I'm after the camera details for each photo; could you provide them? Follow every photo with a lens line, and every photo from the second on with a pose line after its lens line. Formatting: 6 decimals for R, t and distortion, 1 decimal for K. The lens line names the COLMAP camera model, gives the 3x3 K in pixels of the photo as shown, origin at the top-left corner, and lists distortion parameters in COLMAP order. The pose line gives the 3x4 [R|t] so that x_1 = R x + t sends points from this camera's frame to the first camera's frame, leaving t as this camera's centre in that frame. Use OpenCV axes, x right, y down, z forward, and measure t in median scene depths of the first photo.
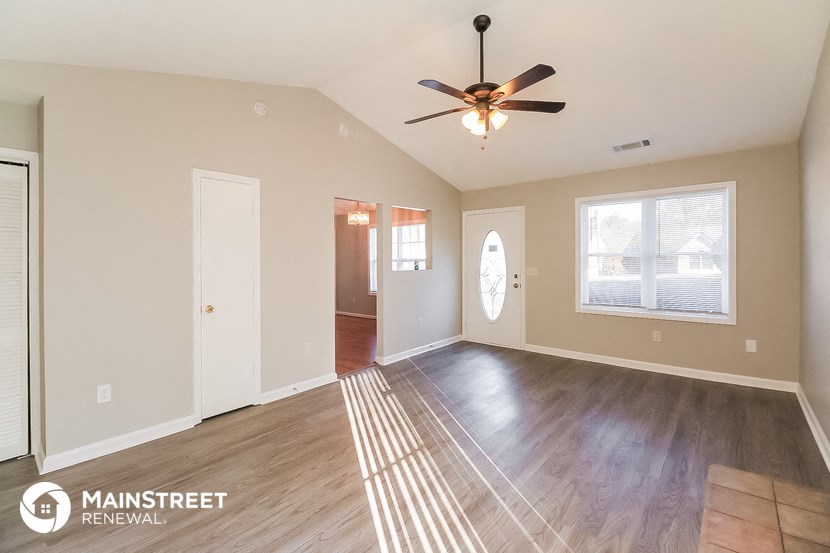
lens RADIAL K [[380.7, 0, 400.3], [0, 380.7, 260.2], [0, 0, 1]] dist [0.003101, -0.000019]
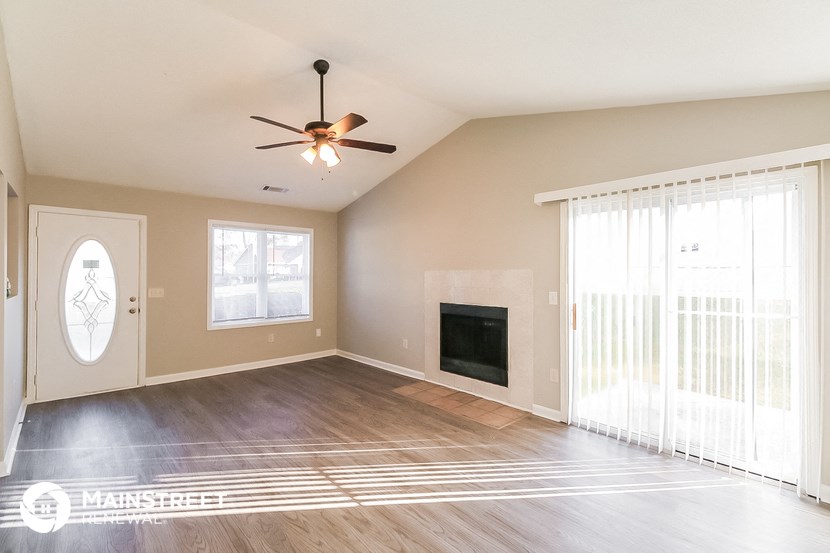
lens RADIAL K [[382.6, 0, 397.0], [0, 382.6, 273.6], [0, 0, 1]] dist [0.001025, -0.000217]
pose [[0.120505, 0.014307, 0.992610, -0.676867], [0.001548, 0.999892, -0.014599, -0.000523], [-0.992711, 0.003296, 0.120470, 0.502524]]
